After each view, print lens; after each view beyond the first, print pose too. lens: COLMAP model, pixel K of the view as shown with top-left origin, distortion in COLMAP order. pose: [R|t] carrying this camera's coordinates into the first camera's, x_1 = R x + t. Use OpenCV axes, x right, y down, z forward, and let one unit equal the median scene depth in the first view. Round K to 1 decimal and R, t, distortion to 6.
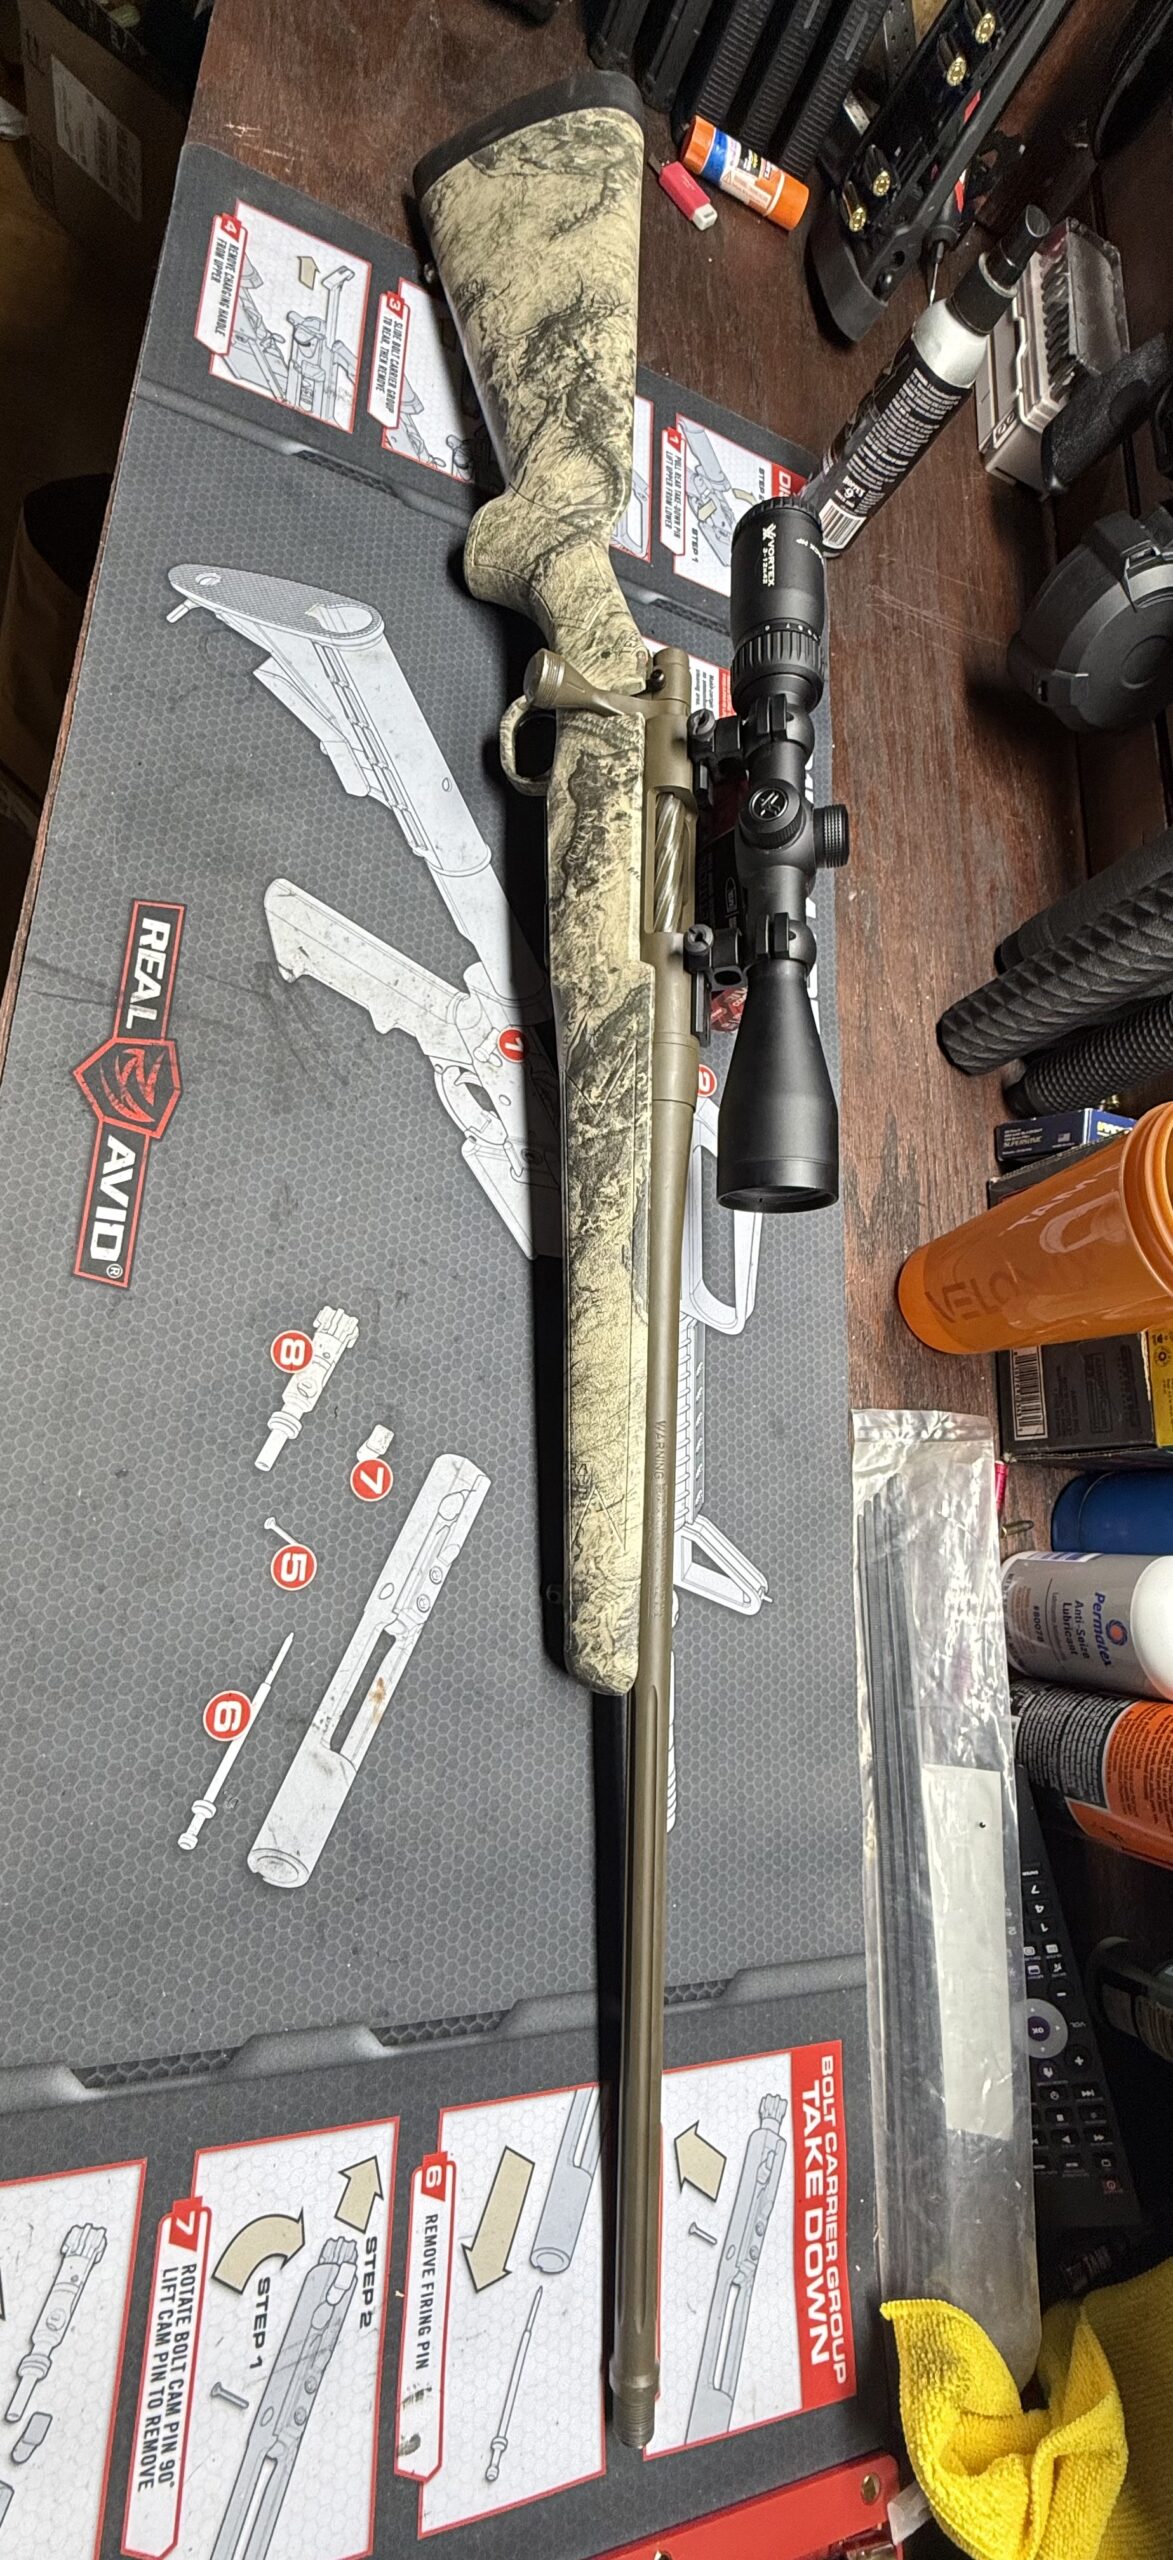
lens RADIAL K [[1004.7, 0, 526.7], [0, 1004.7, 1260.1], [0, 0, 1]] dist [0.000736, -0.000176]
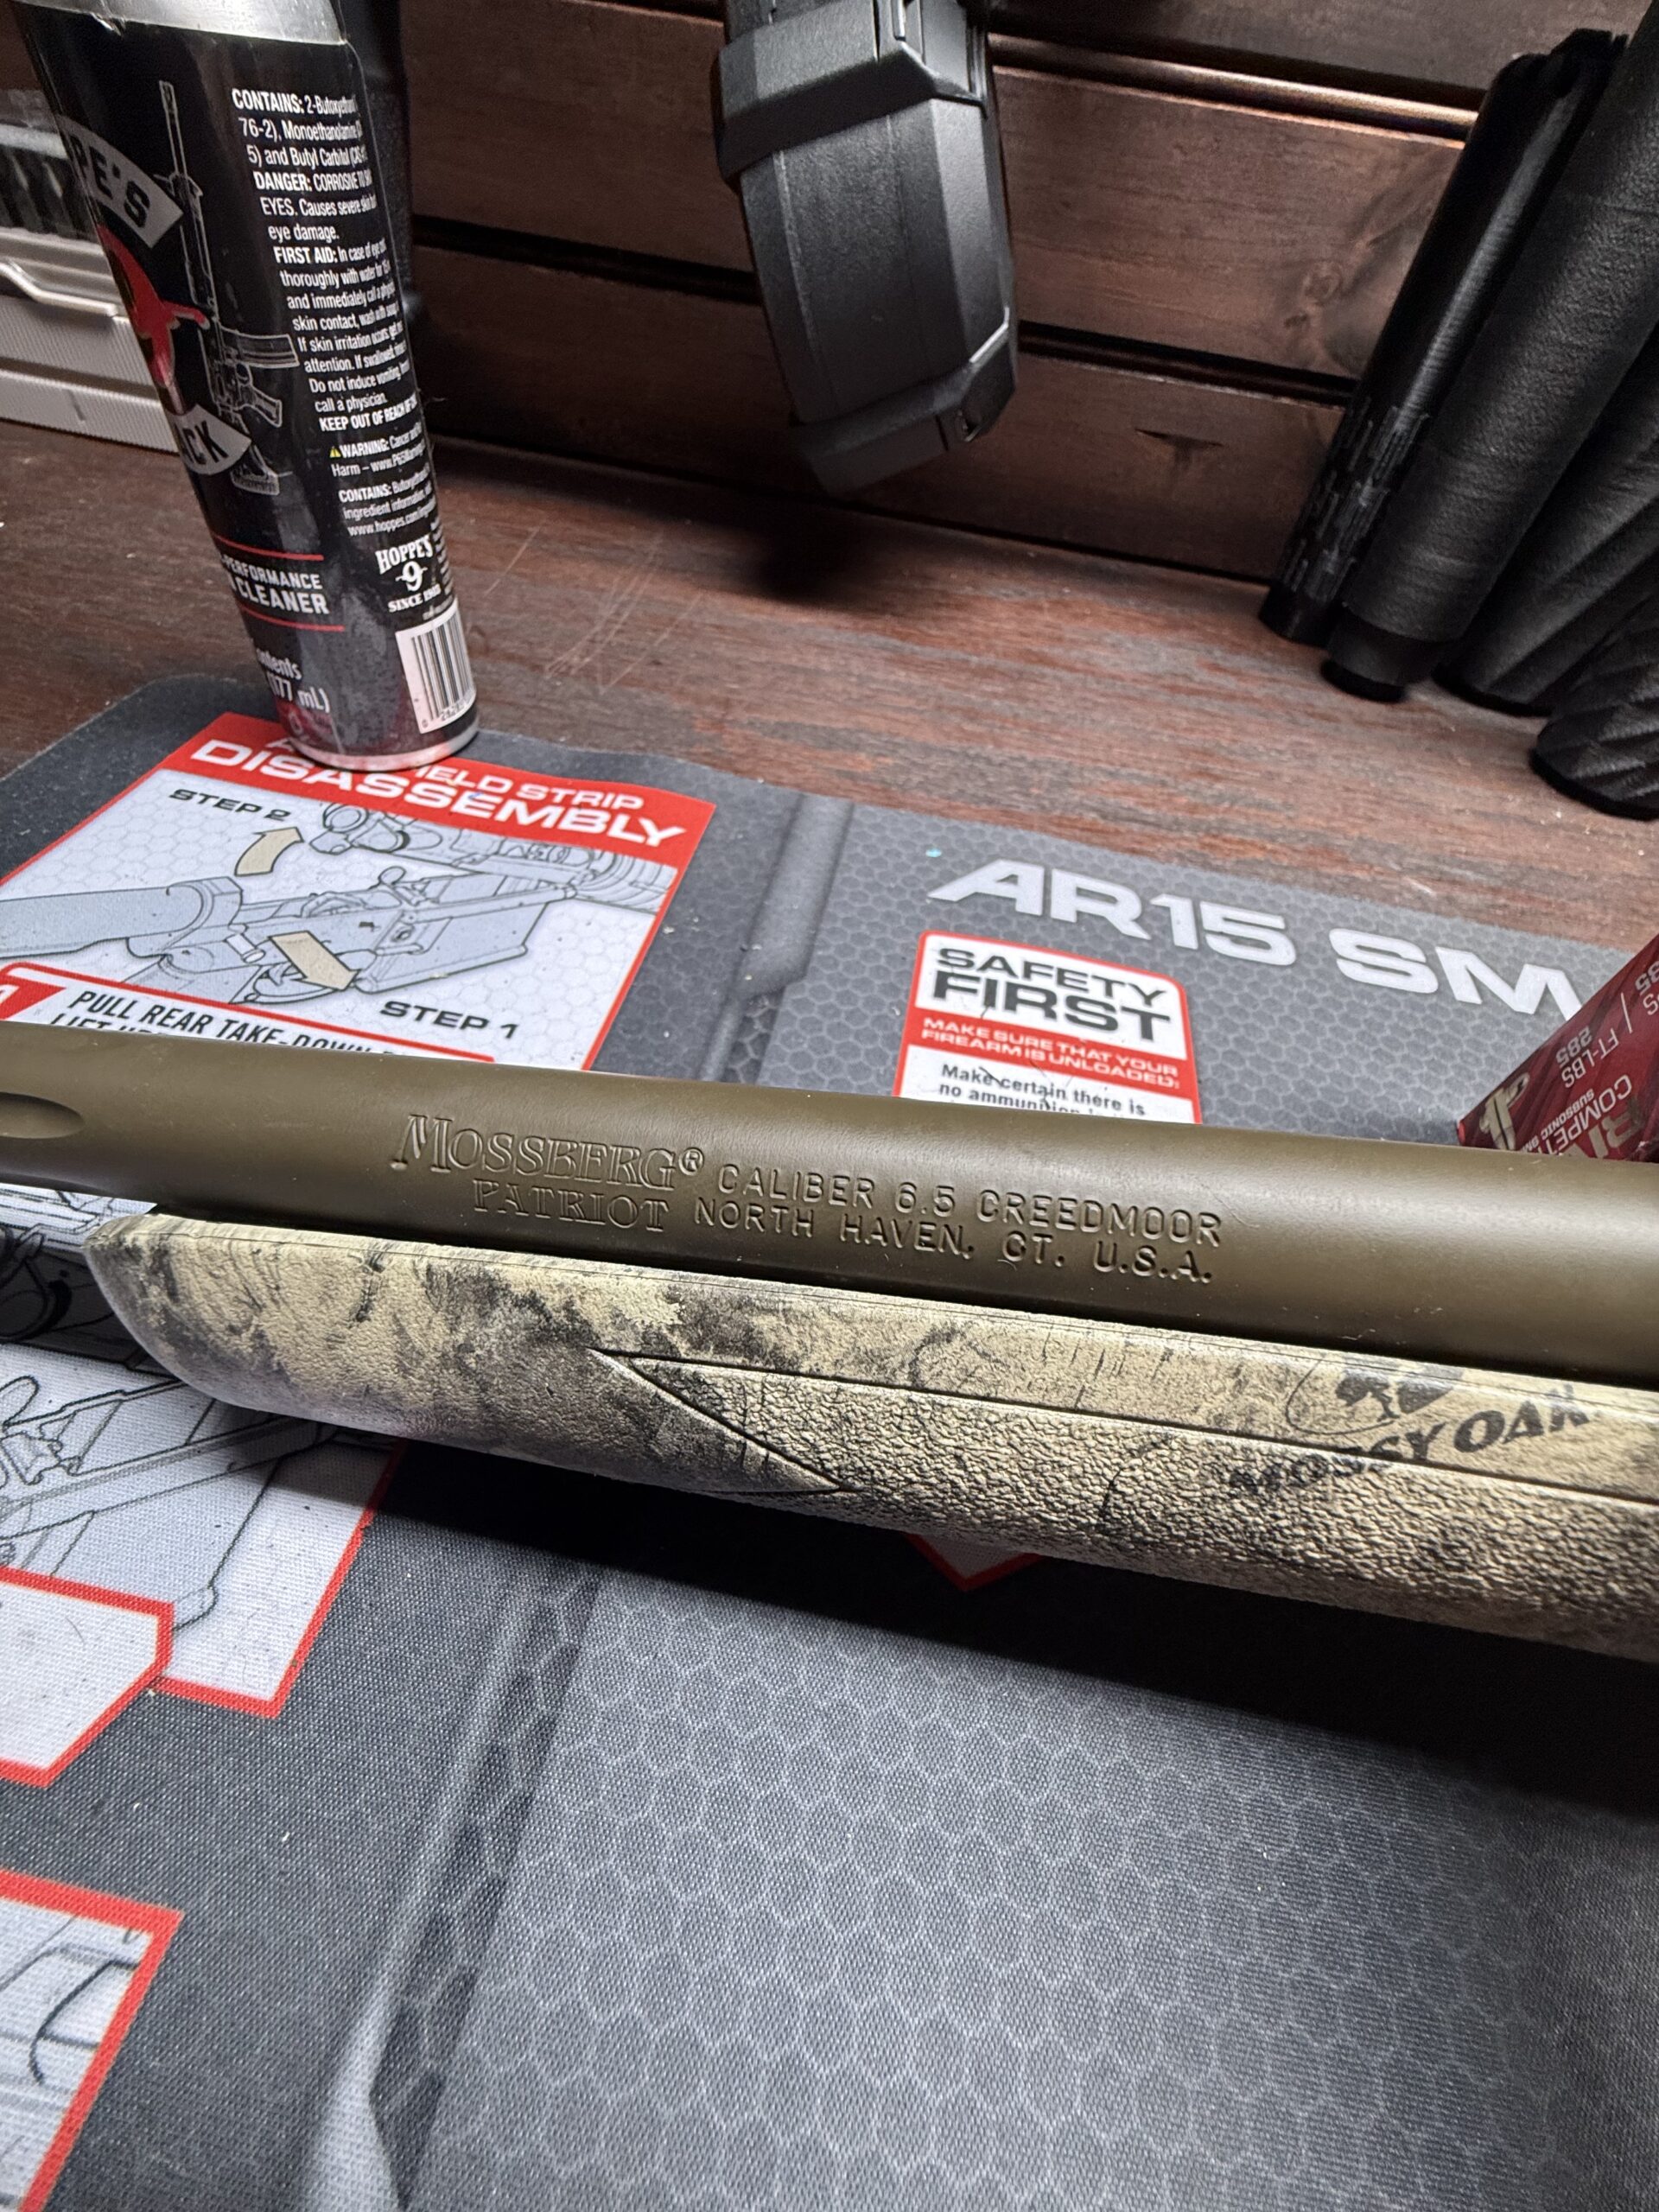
lens RADIAL K [[882.1, 0, 838.8], [0, 882.1, 1117.0], [0, 0, 1]] dist [0.001487, -0.000490]
pose [[0.153413, -0.944161, 0.291589, 0.105565], [0.949707, 0.222395, 0.220446, -0.868753], [-0.272984, 0.243105, 0.930795, 0.966532]]
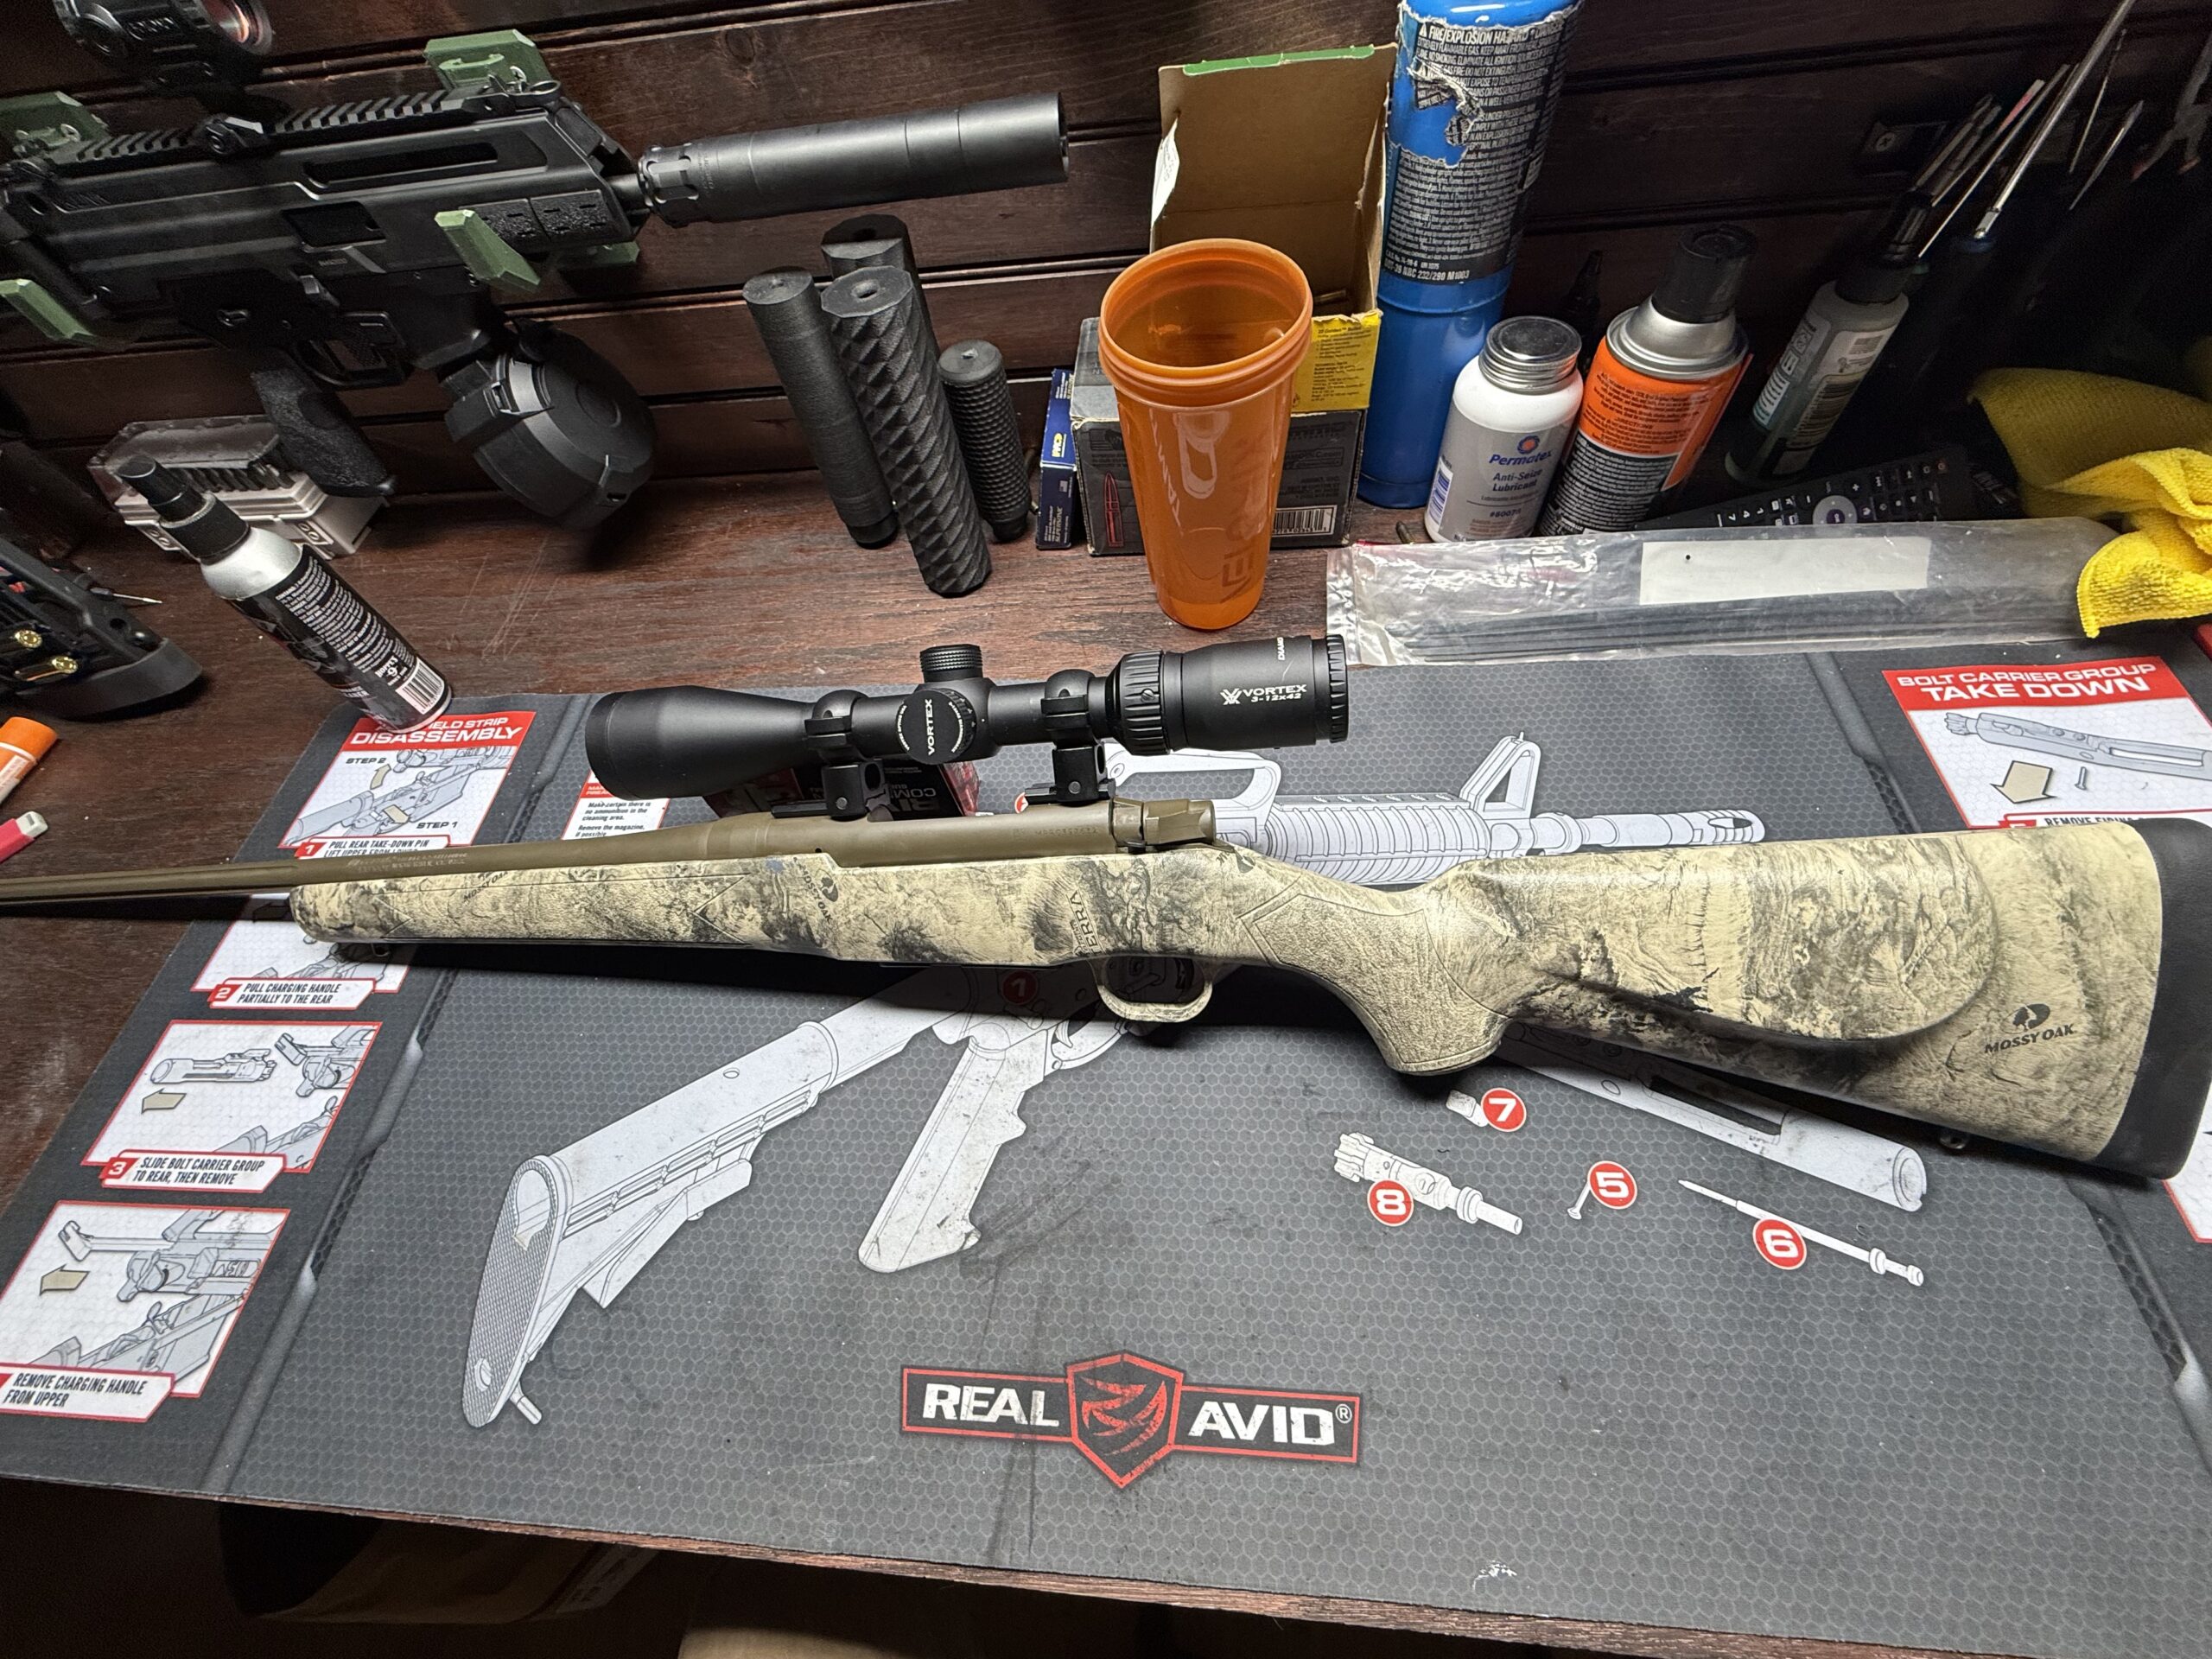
lens RADIAL K [[882.1, 0, 1100.1], [0, 882.1, 847.1], [0, 0, 1]] dist [0.001487, -0.000490]
pose [[-0.040248, -0.985022, 0.167666, -0.026035], [0.991195, -0.018175, 0.131157, -0.262615], [-0.126145, 0.171469, 0.977080, 0.137519]]
